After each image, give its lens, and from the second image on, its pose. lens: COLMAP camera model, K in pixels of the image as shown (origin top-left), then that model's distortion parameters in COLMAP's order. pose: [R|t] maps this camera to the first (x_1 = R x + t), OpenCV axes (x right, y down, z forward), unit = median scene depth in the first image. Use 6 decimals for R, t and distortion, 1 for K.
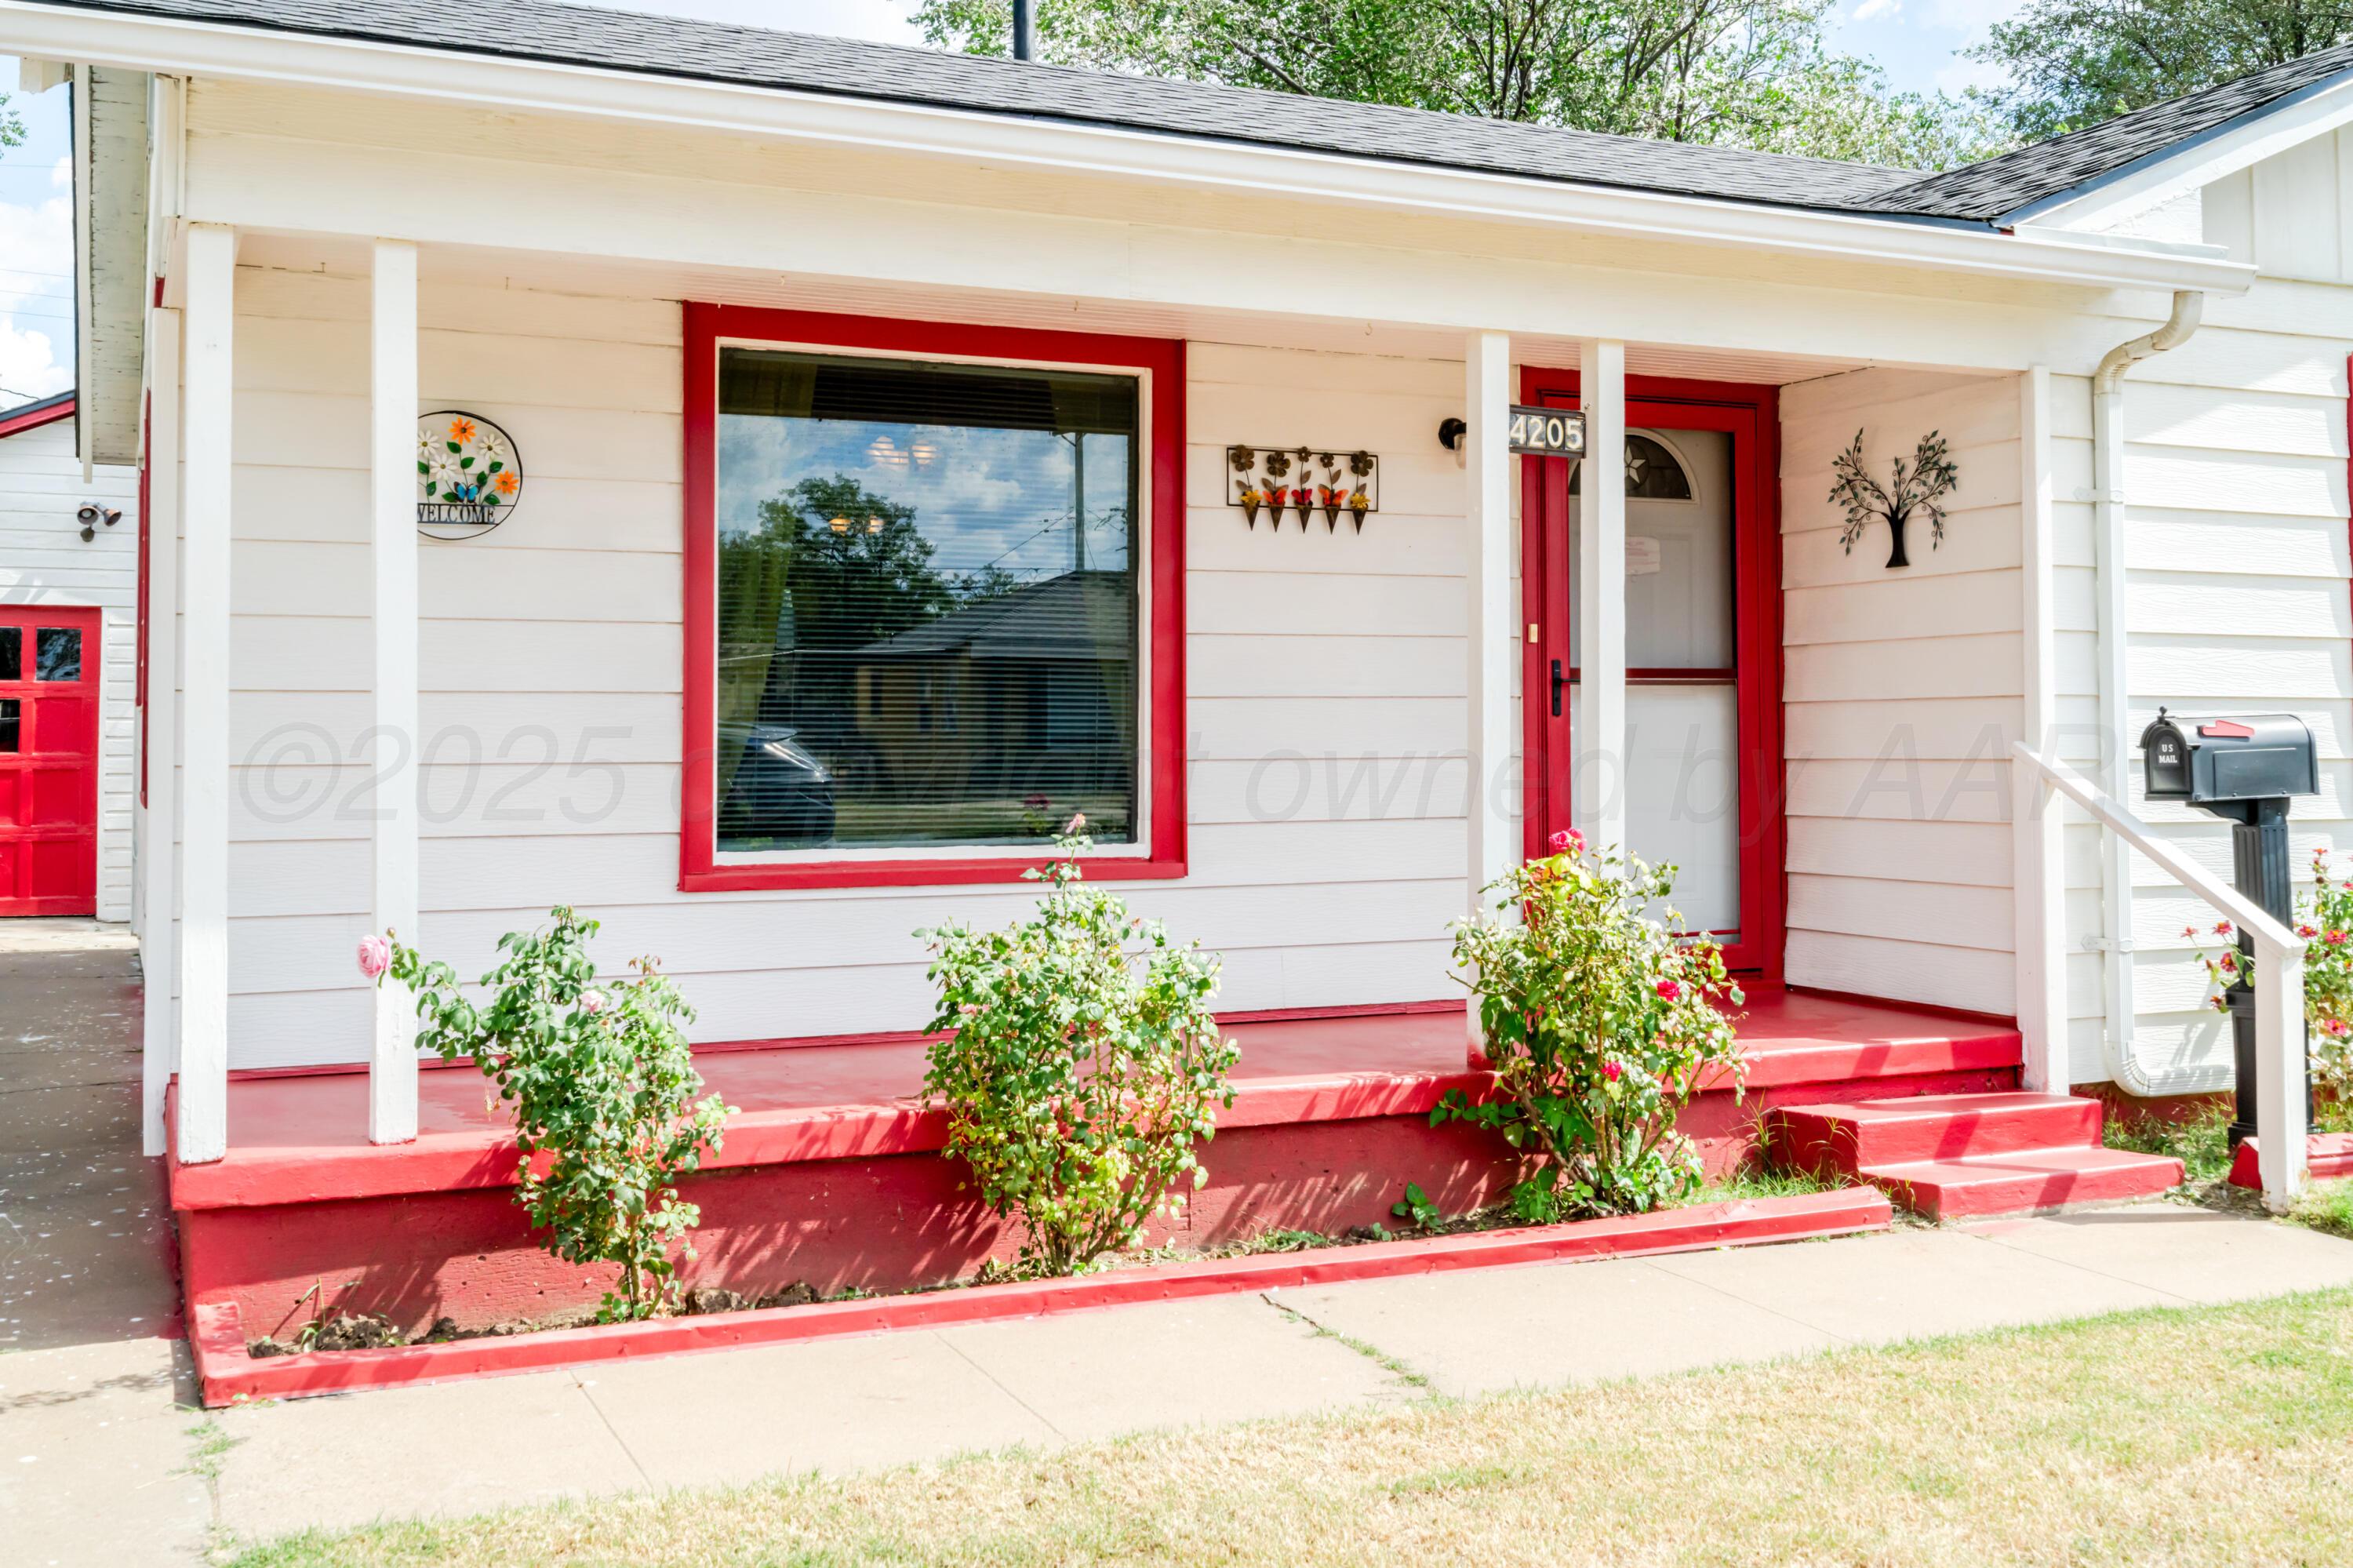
lens RADIAL K [[2340.5, 0, 1172.5], [0, 2340.5, 658.6], [0, 0, 1]] dist [0.006363, -0.000149]
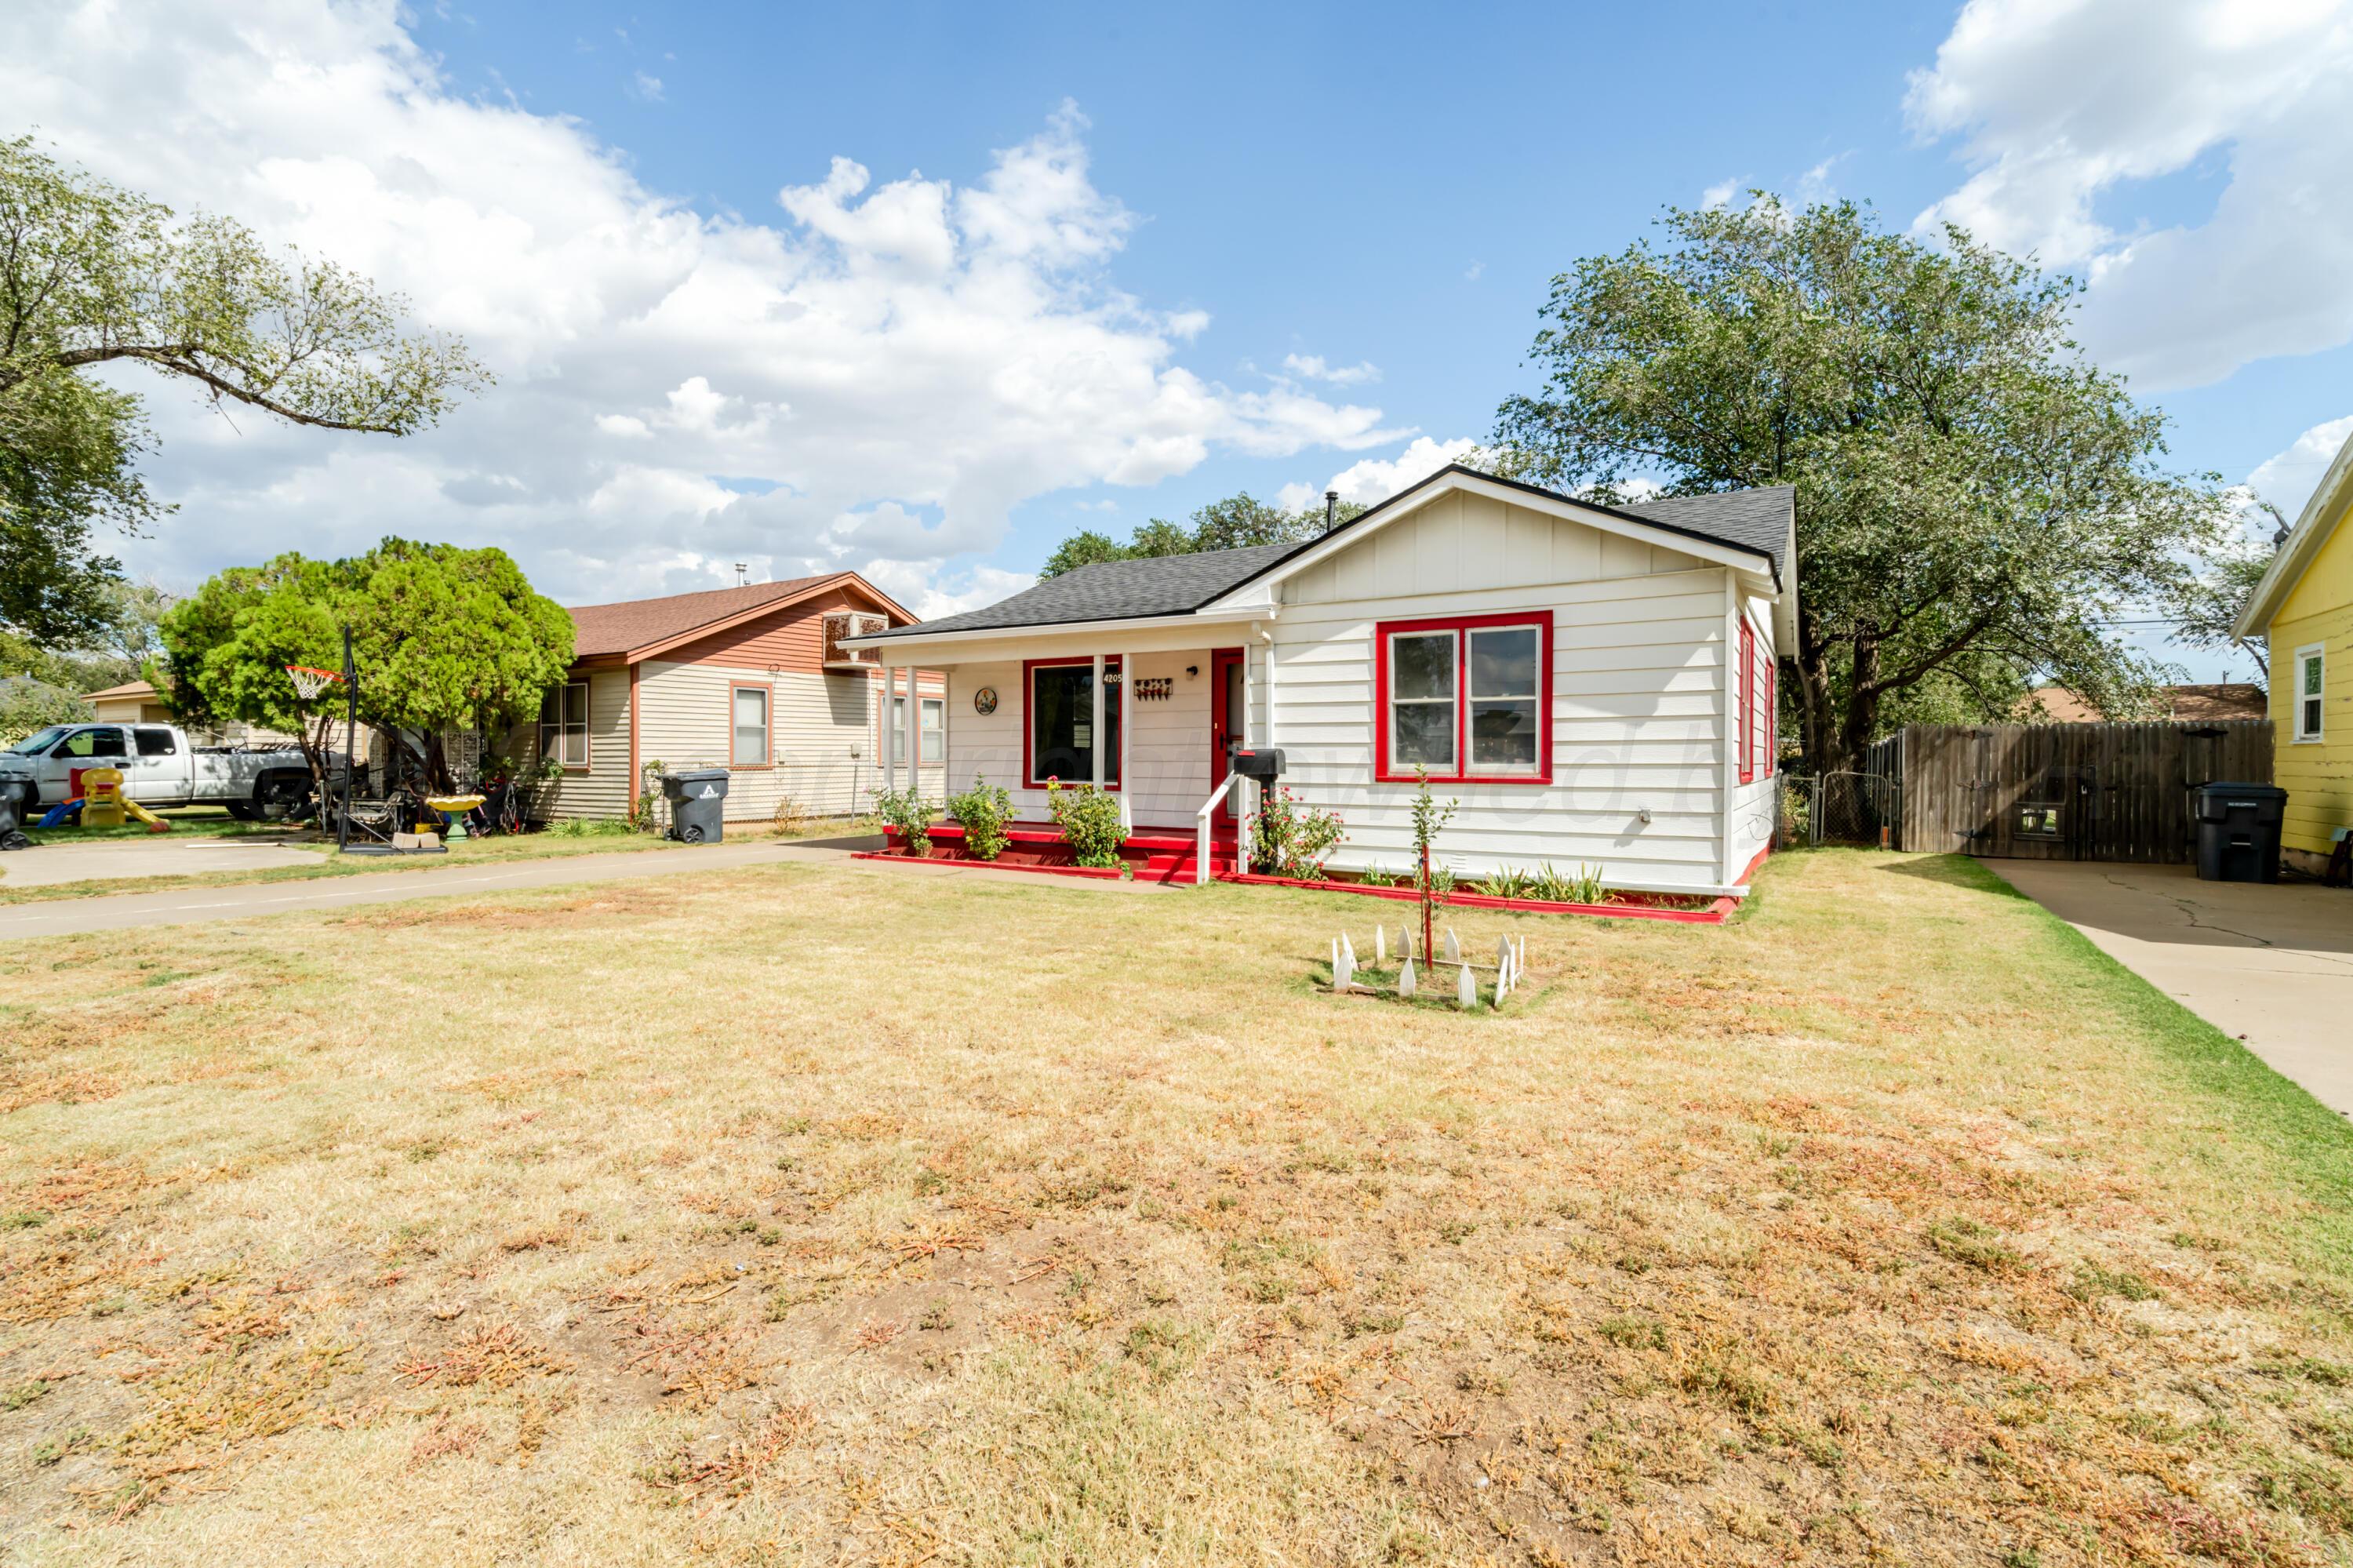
lens RADIAL K [[1079.9, 0, 1154.1], [0, 1079.9, 763.9], [0, 0, 1]] dist [-0.003365, 0.000435]
pose [[0.559380, 0.008206, -0.828871, 1.559424], [0.024953, 0.999331, 0.026734, 0.000836], [0.828536, -0.035637, 0.558801, 0.024787]]
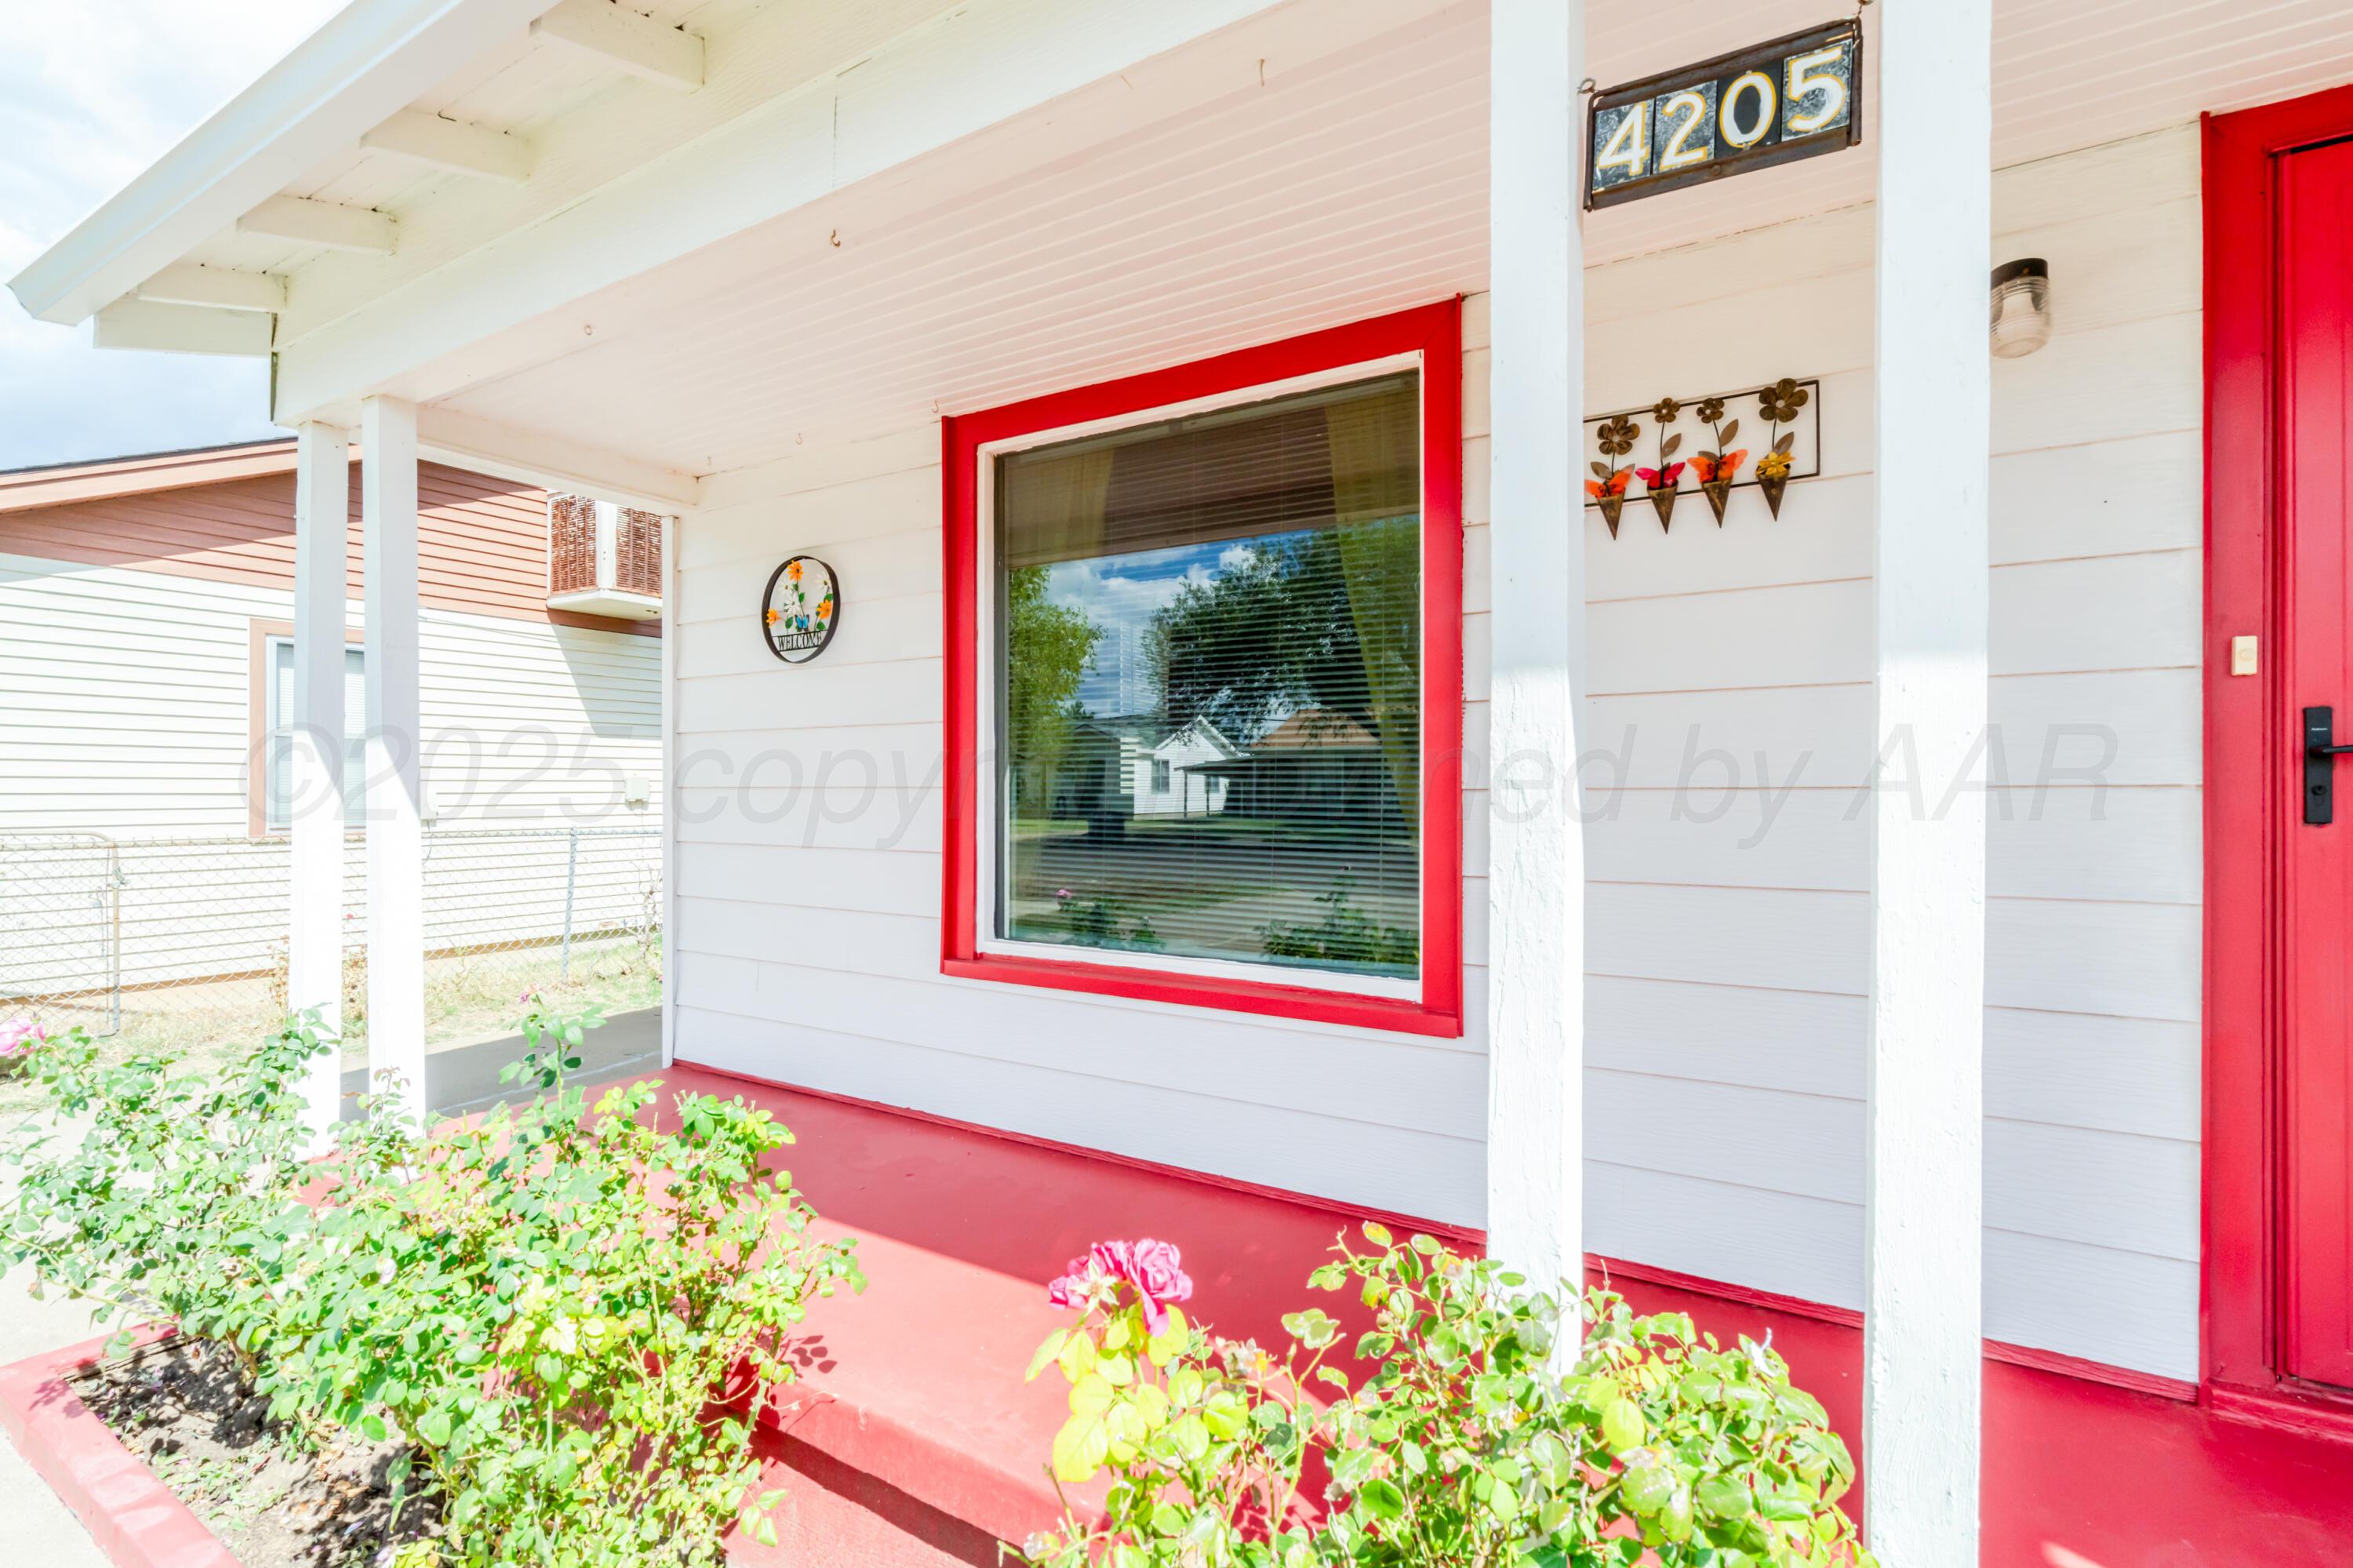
lens RADIAL K [[1075.3, 0, 1176.5], [0, 1075.3, 784.0], [0, 0, 1]] dist [0.000712, 0.000275]
pose [[0.559807, -0.002839, -0.828618, 0.233972], [0.024066, 0.999628, 0.012834, 0.008457], [0.828274, -0.027126, 0.559667, 0.748913]]
